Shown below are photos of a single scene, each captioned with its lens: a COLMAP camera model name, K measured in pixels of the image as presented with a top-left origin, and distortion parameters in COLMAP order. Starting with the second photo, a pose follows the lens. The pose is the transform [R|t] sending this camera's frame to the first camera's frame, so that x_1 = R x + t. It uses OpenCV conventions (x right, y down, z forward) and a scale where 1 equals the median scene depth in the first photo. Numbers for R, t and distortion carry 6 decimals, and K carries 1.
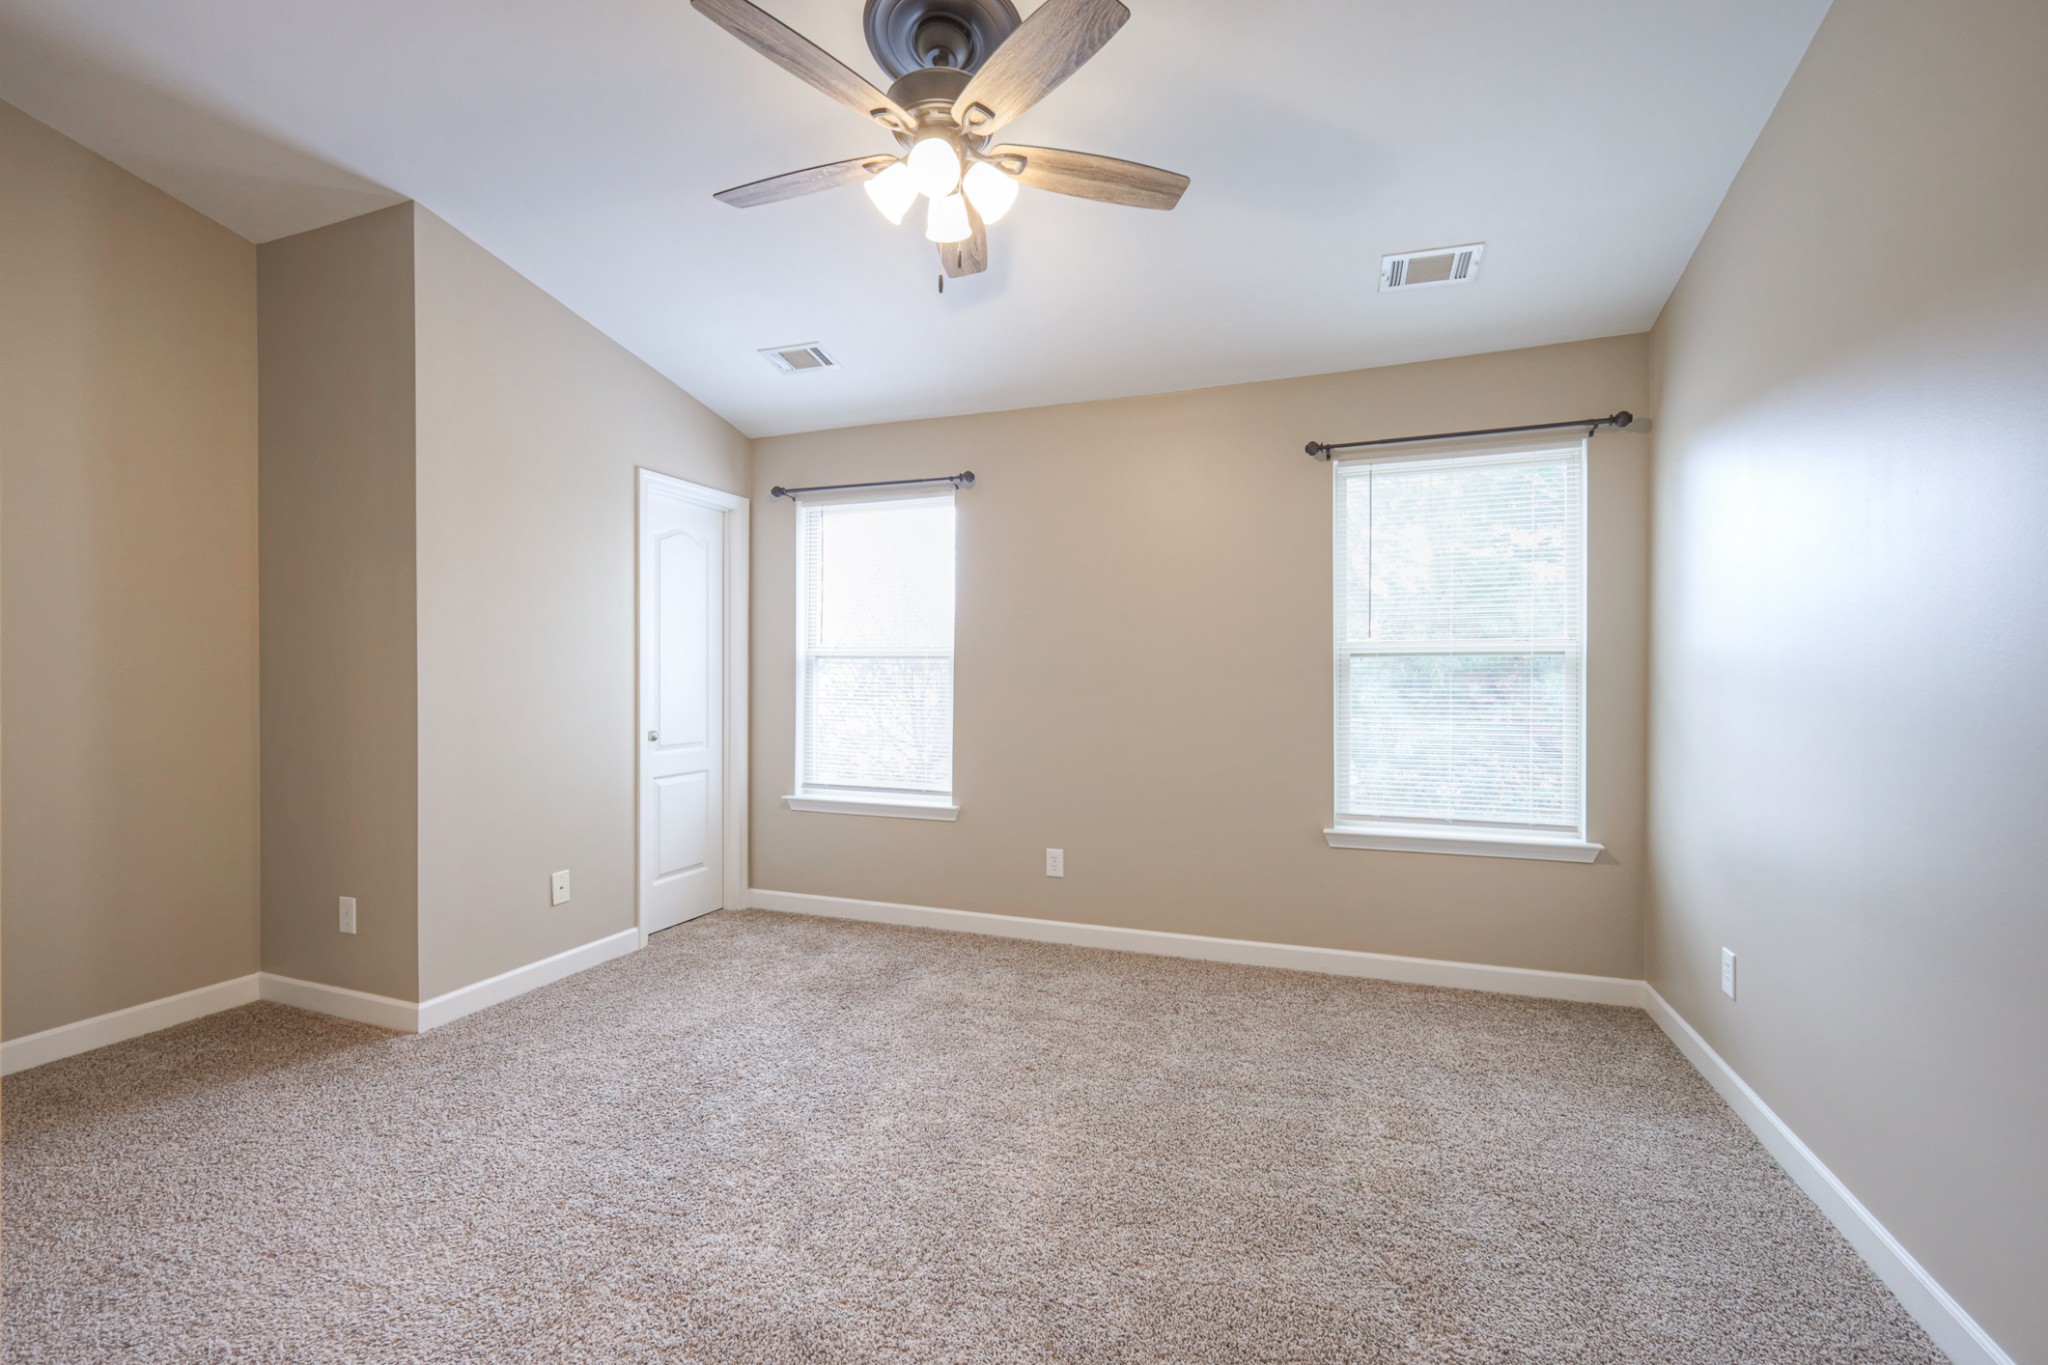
lens RADIAL K [[874.1, 0, 1024.0], [0, 874.1, 682.5], [0, 0, 1]] dist [0.001886, -0.000003]
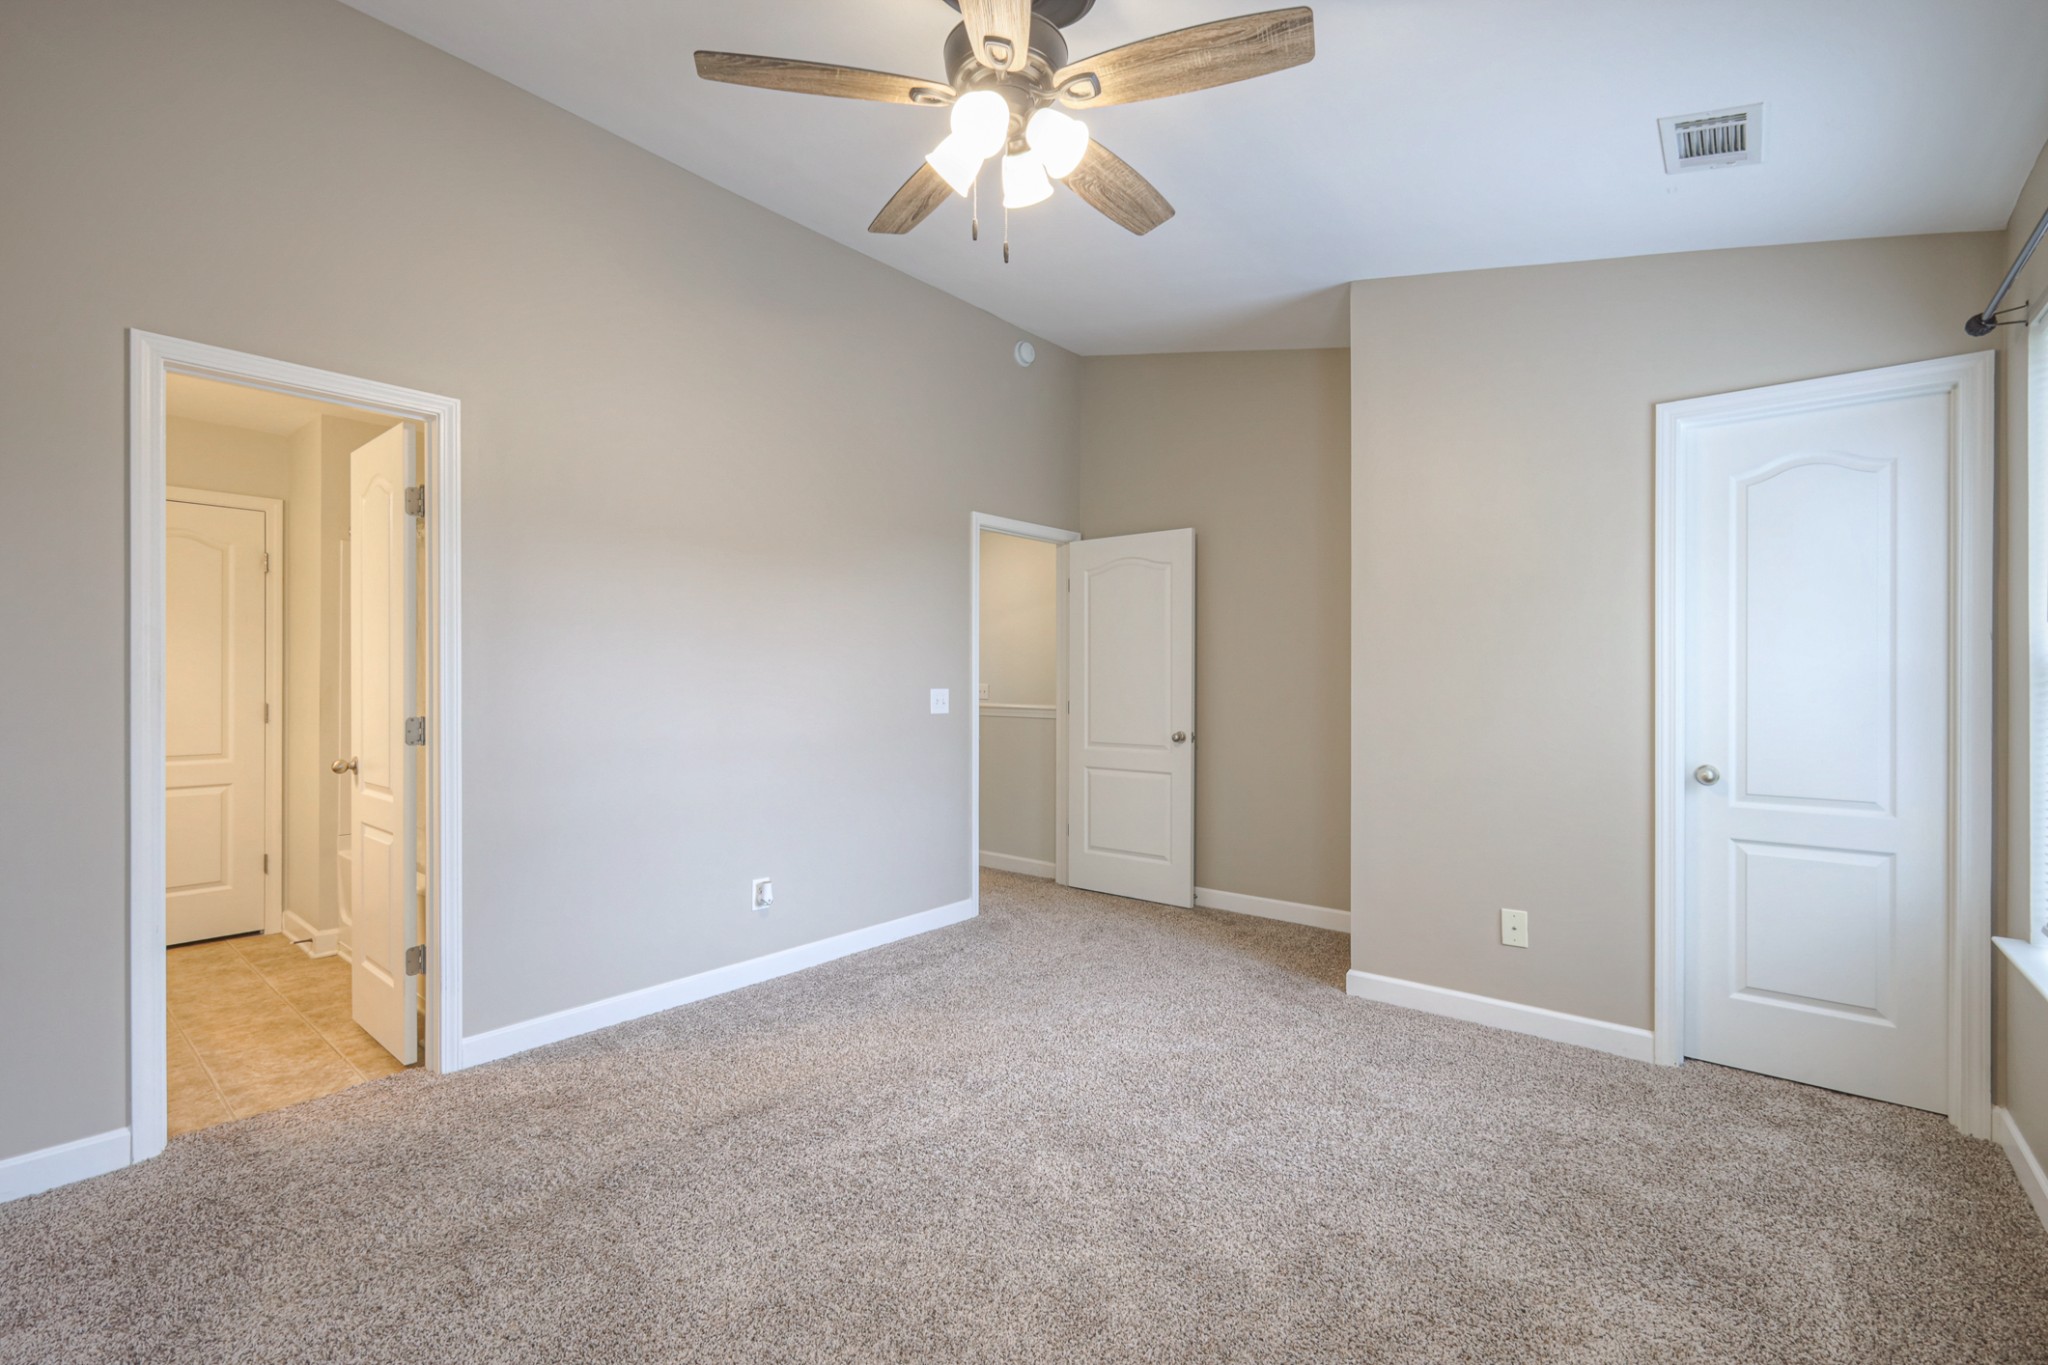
lens RADIAL K [[874.1, 0, 1024.0], [0, 874.1, 682.5], [0, 0, 1]] dist [0.001886, -0.000003]
pose [[-0.317721, -0.003142, -0.948179, 0.427298], [-0.011466, 0.999934, 0.000528, -0.006972], [0.948115, 0.011040, -0.317736, 0.746303]]
